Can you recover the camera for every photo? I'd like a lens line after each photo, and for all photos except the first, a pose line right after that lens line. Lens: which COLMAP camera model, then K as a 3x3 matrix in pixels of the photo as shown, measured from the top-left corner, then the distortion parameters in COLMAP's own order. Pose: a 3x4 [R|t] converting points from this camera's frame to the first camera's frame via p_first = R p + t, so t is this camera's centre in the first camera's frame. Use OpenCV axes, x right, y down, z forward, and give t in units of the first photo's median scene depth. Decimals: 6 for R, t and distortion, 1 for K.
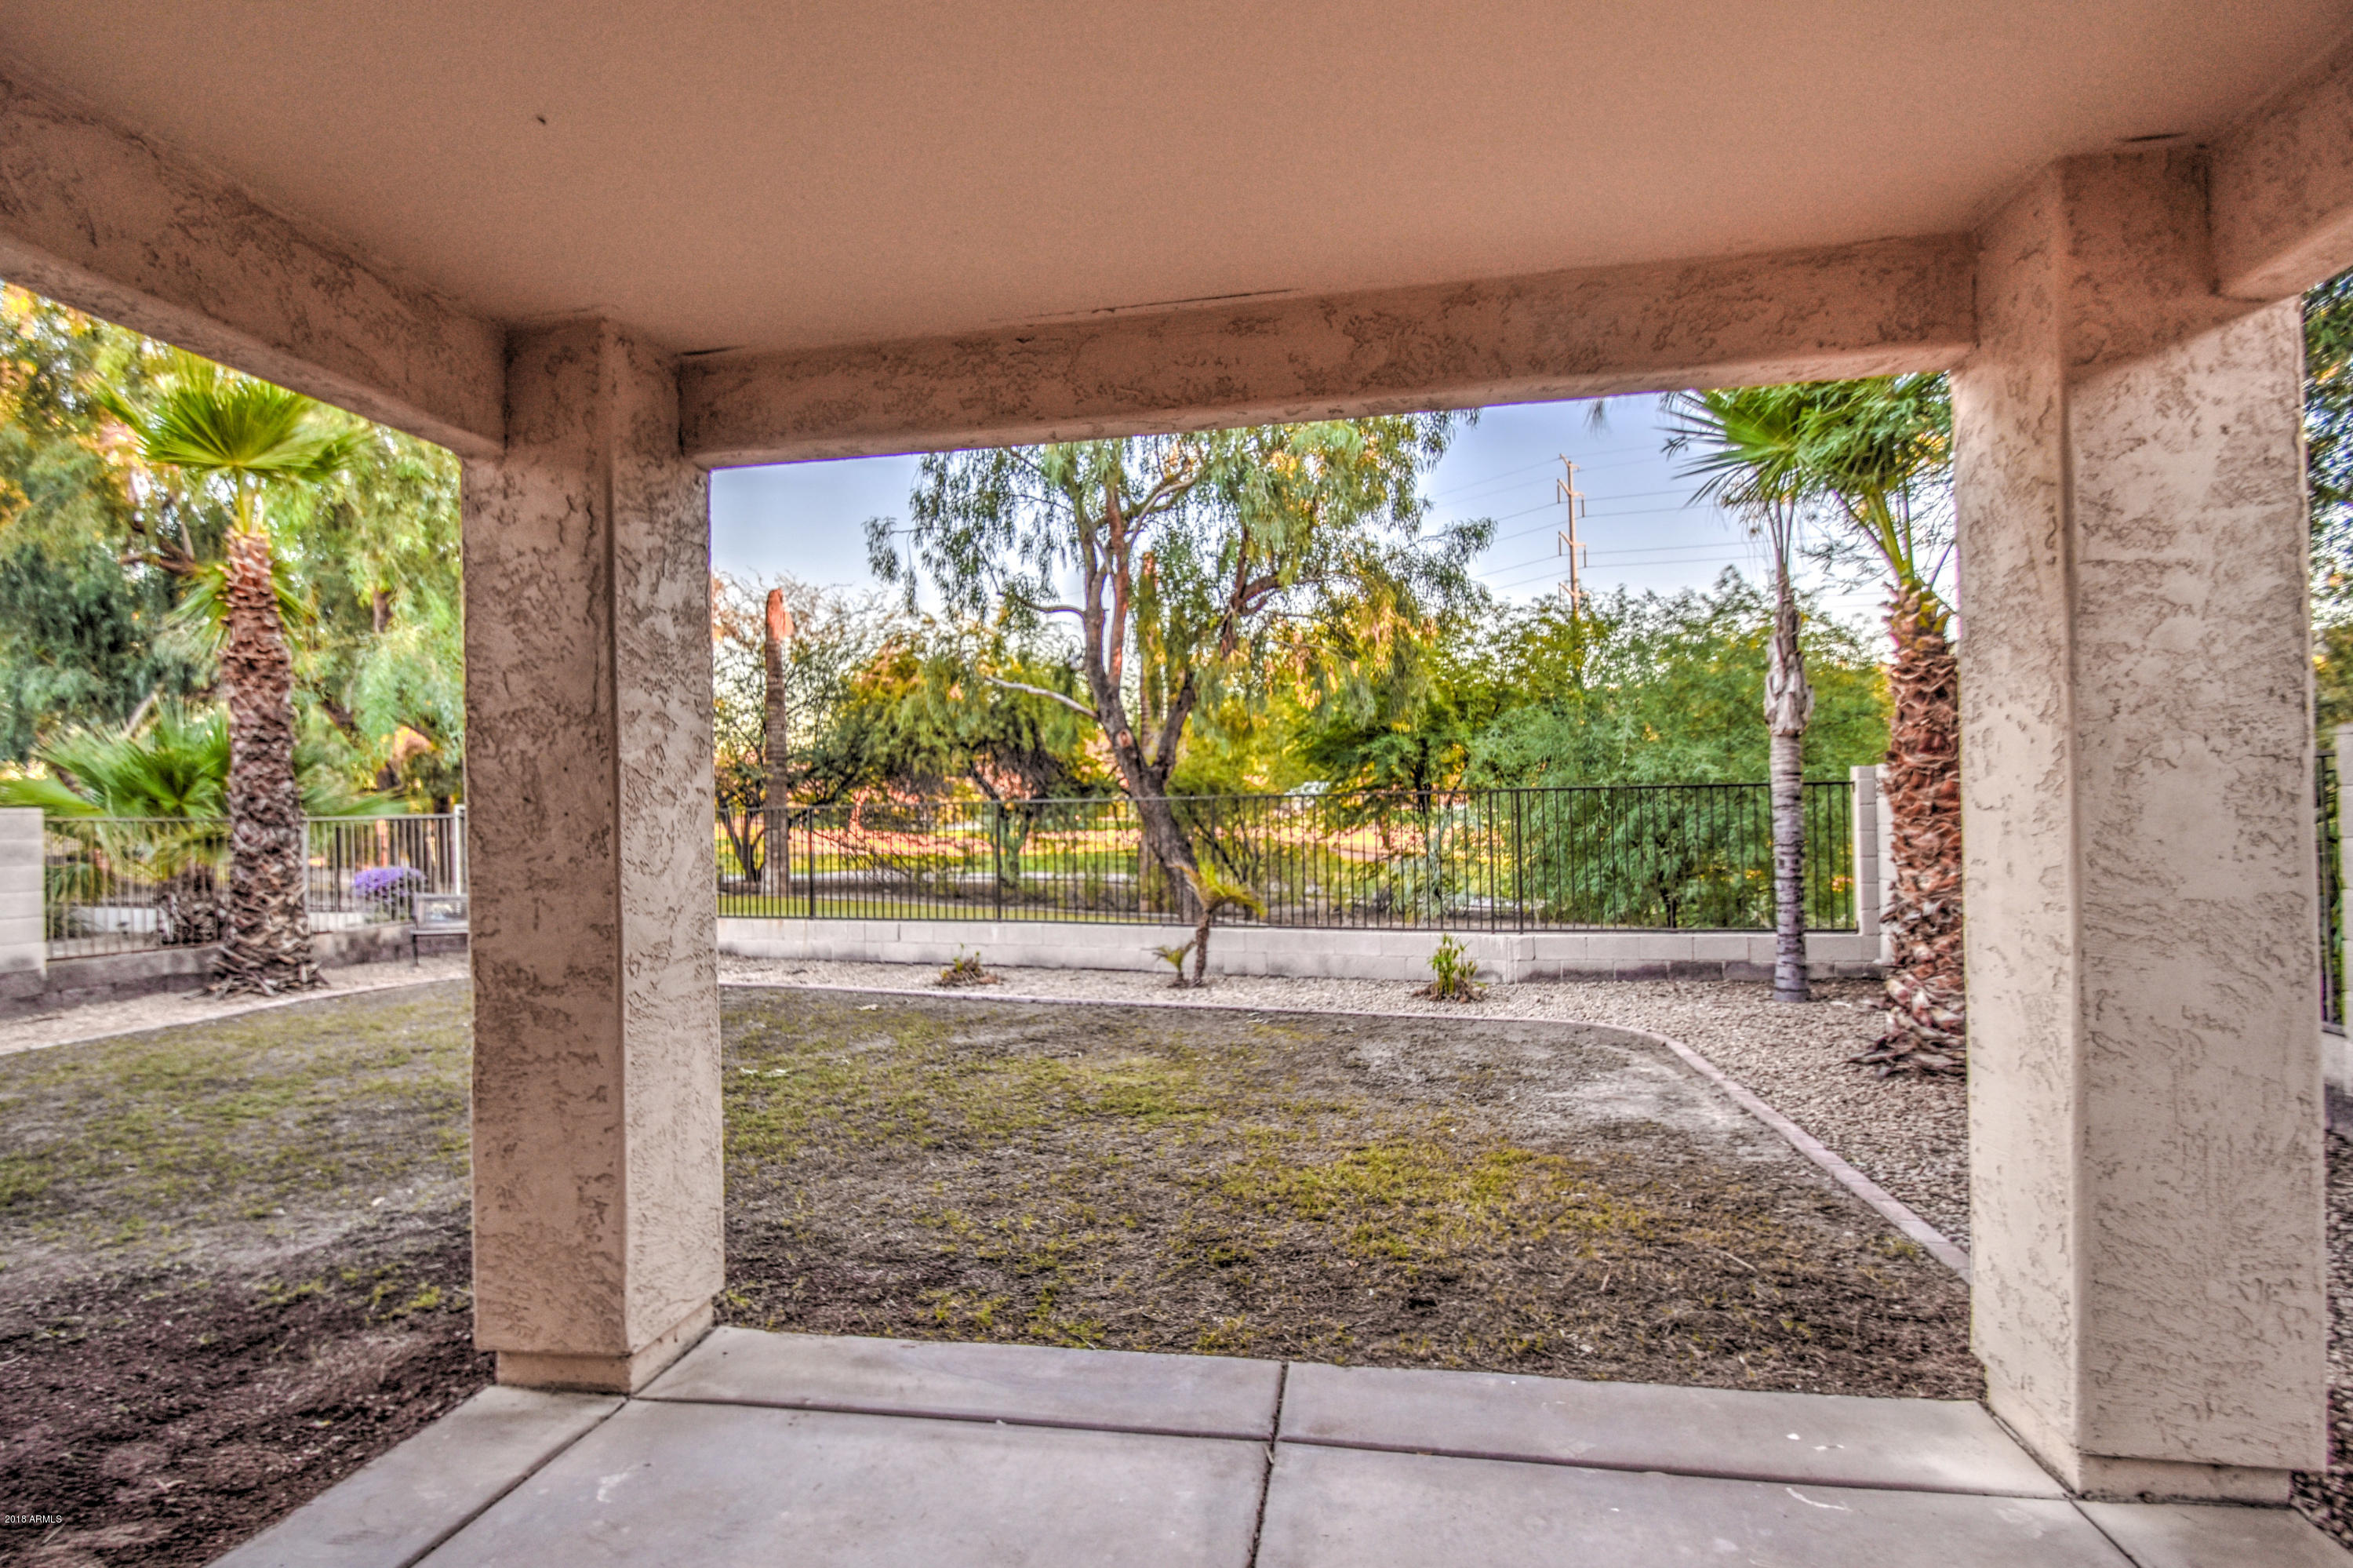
lens RADIAL K [[1074.2, 0, 1132.9], [0, 1074.2, 817.8], [0, 0, 1]] dist [0.013543, -0.016918]
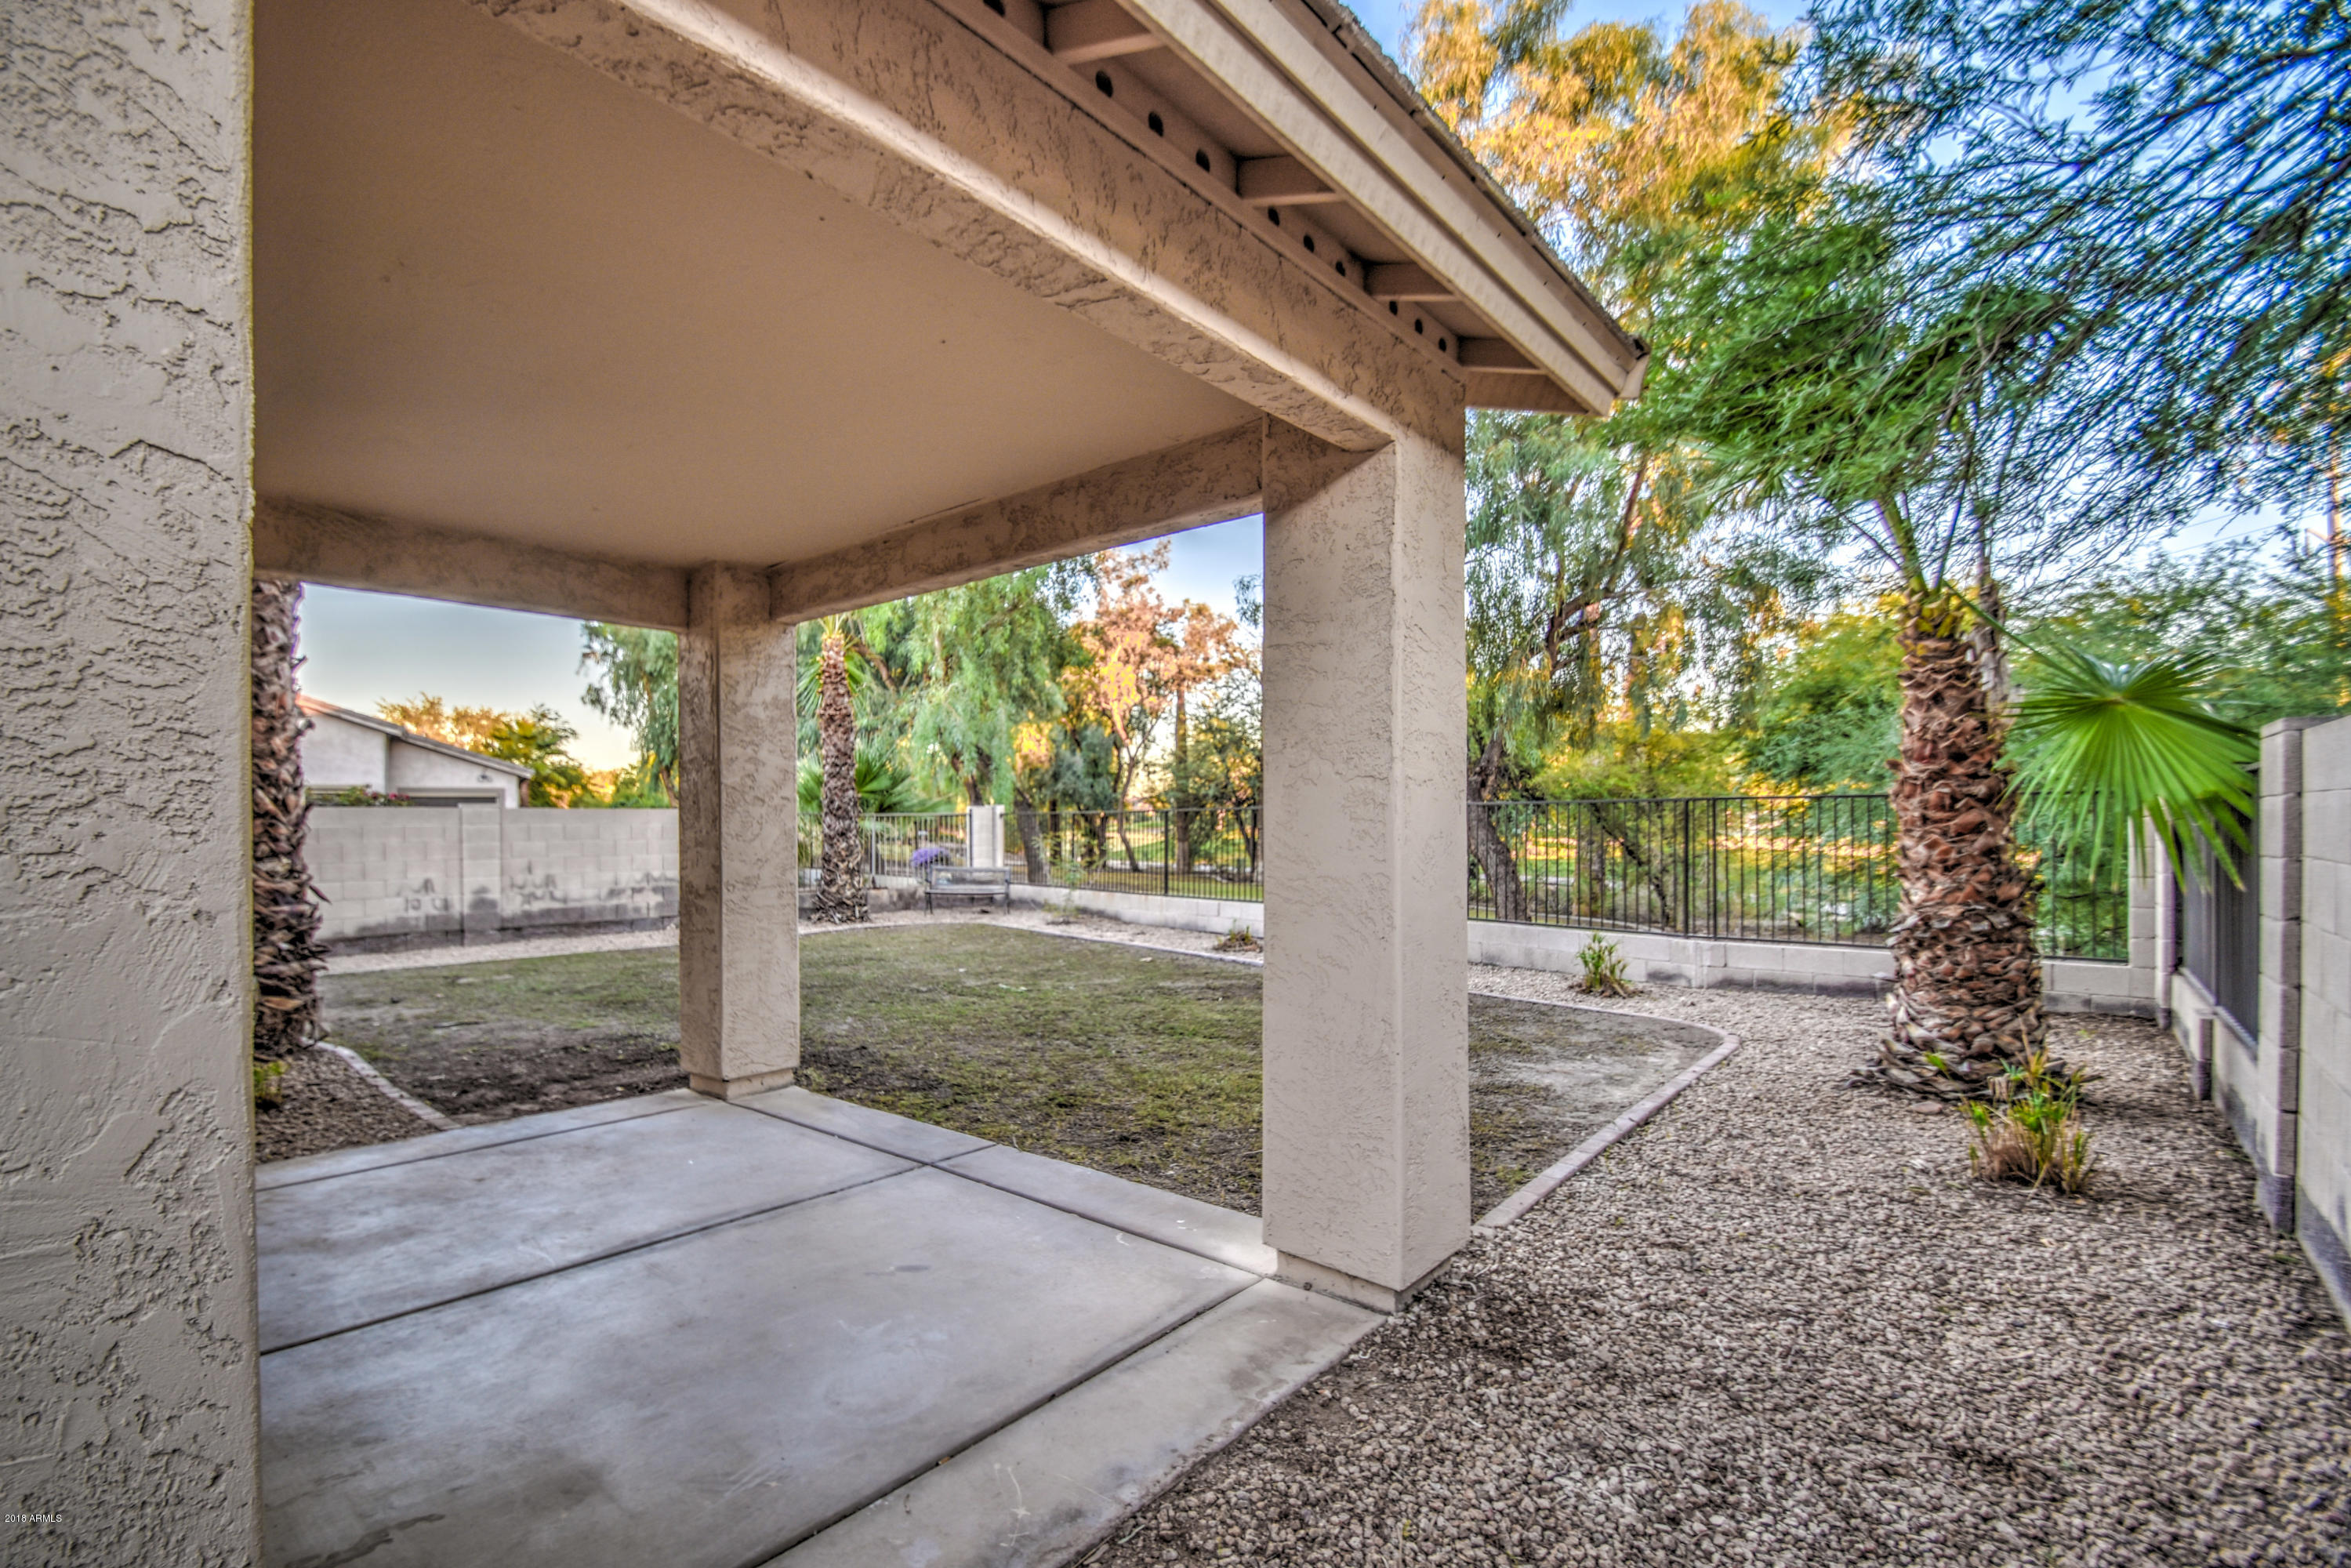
lens RADIAL K [[1043.3, 0, 1223.2], [0, 1043.3, 843.3], [0, 0, 1]] dist [-0.000930, 0.000050]
pose [[0.876734, 0.023996, -0.480376, 0.887347], [-0.014758, 0.999627, 0.022999, 0.000897], [0.480748, -0.013075, 0.876761, -0.173129]]
